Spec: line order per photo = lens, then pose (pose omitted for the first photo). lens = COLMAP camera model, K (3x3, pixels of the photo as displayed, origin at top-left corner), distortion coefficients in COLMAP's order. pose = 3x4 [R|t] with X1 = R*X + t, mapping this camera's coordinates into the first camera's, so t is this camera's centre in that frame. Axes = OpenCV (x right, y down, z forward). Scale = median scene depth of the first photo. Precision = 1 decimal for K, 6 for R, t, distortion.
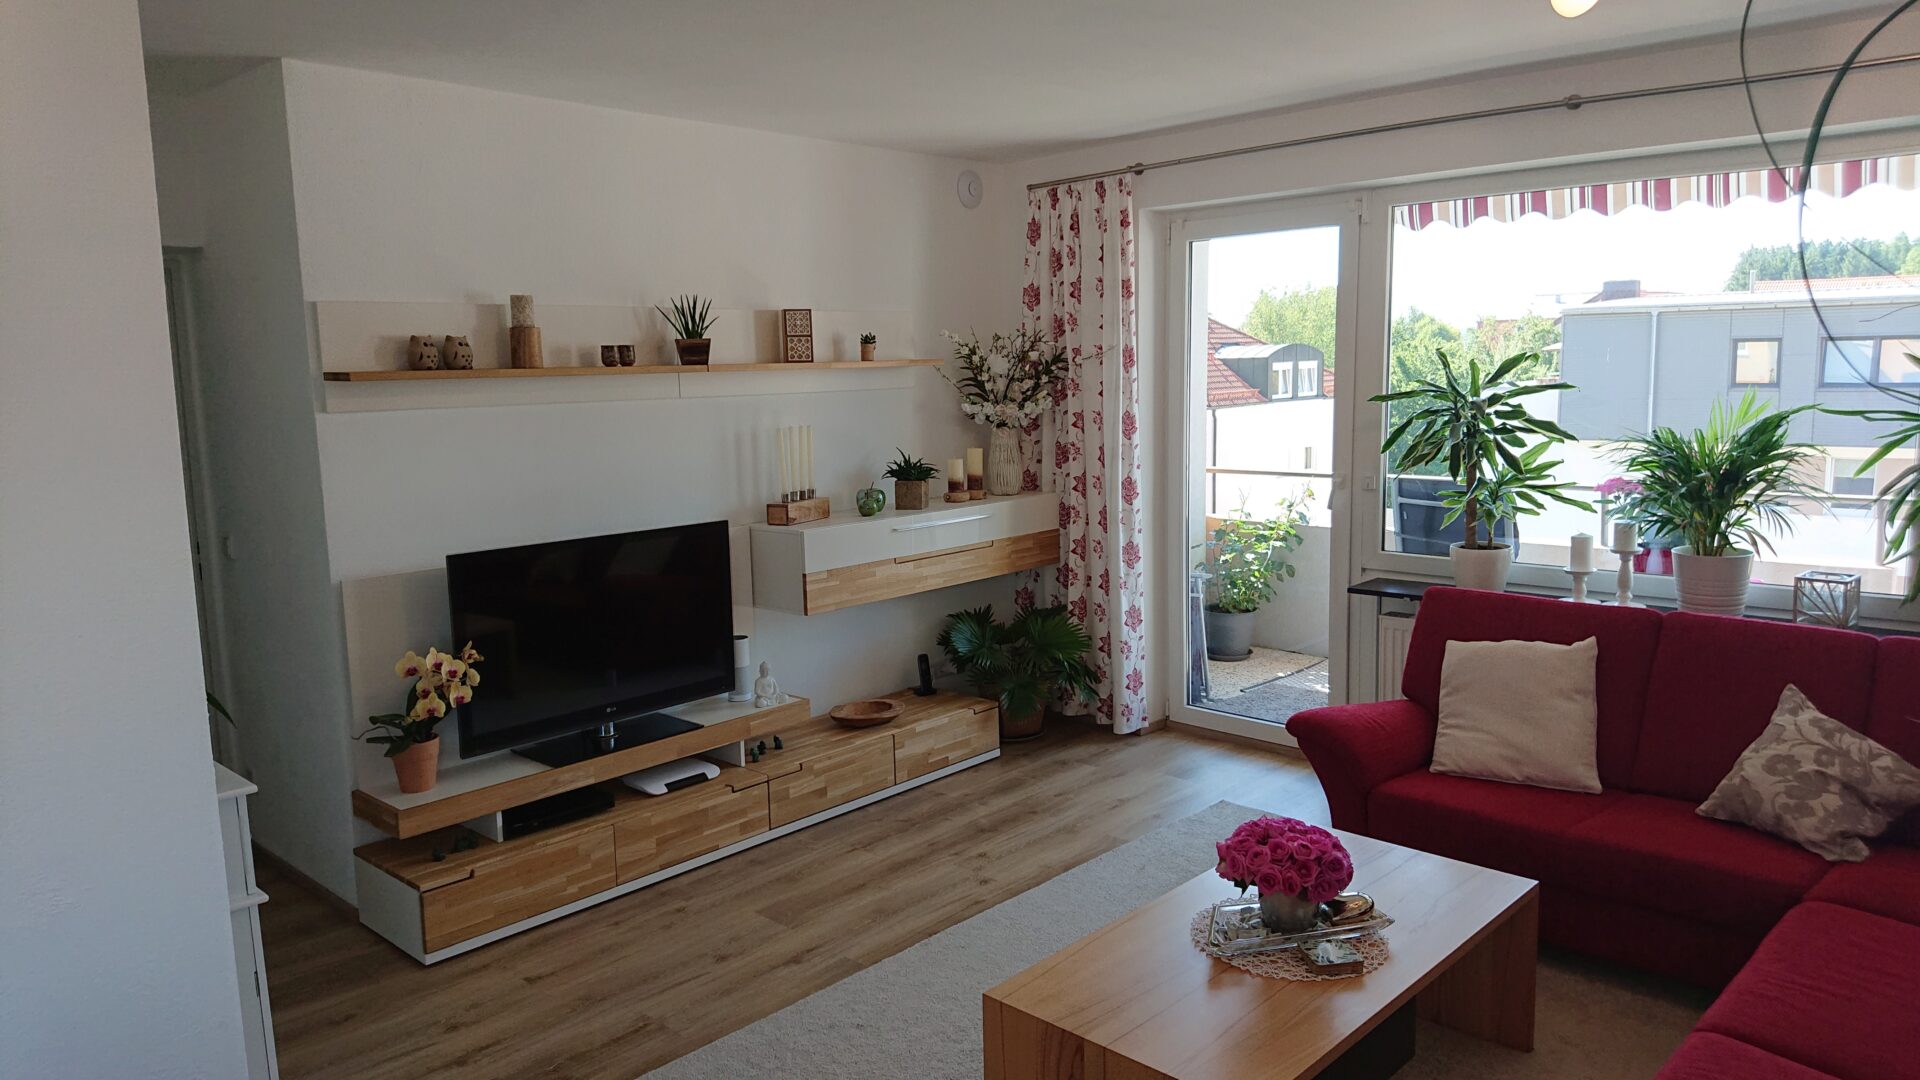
lens RADIAL K [[1324.4, 0, 960.0], [0, 1324.4, 540.0], [0, 0, 1]] dist [0.082004, -0.124502]
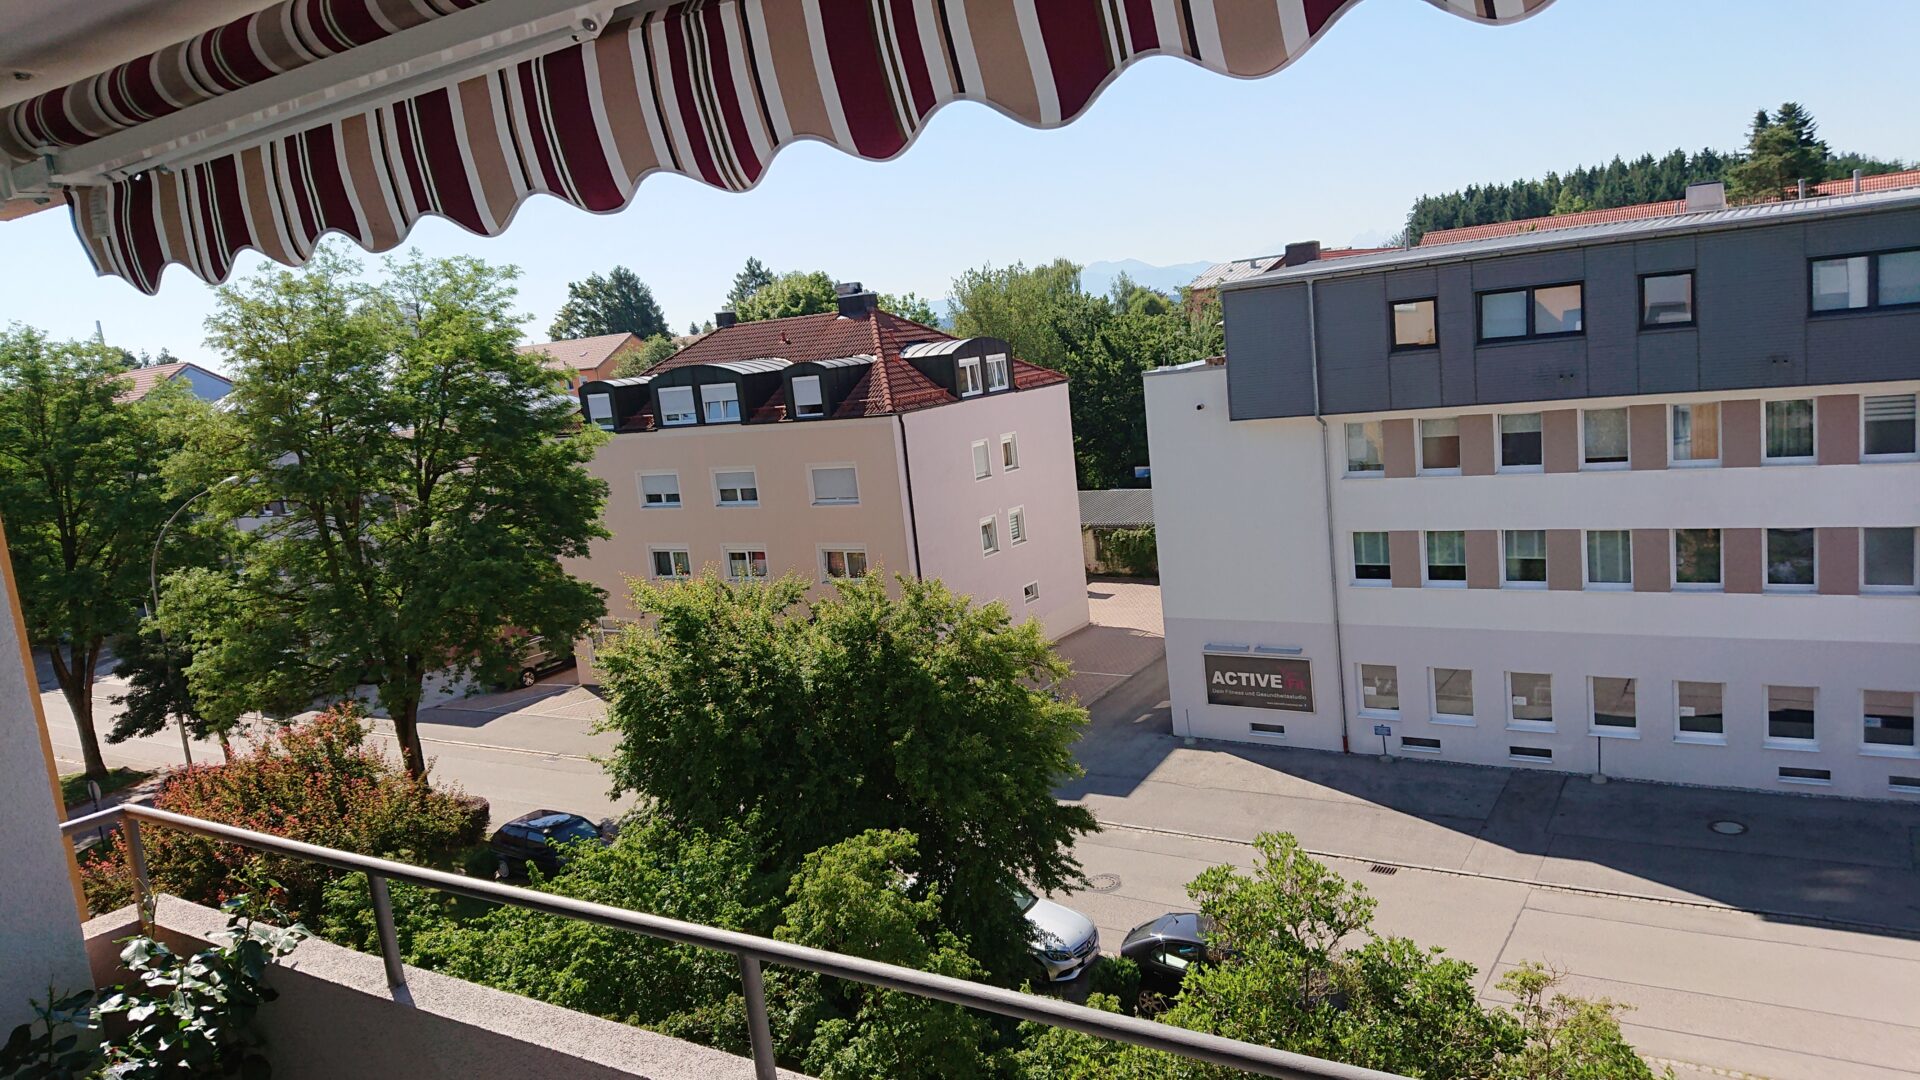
lens RADIAL K [[1324.4, 0, 960.0], [0, 1324.4, 540.0], [0, 0, 1]] dist [0.082004, -0.124502]
pose [[0.979372, -0.112878, 0.167595, 0.063999], [0.112230, 0.993592, 0.013363, -0.018353], [-0.168030, 0.005721, 0.985765, 0.076605]]
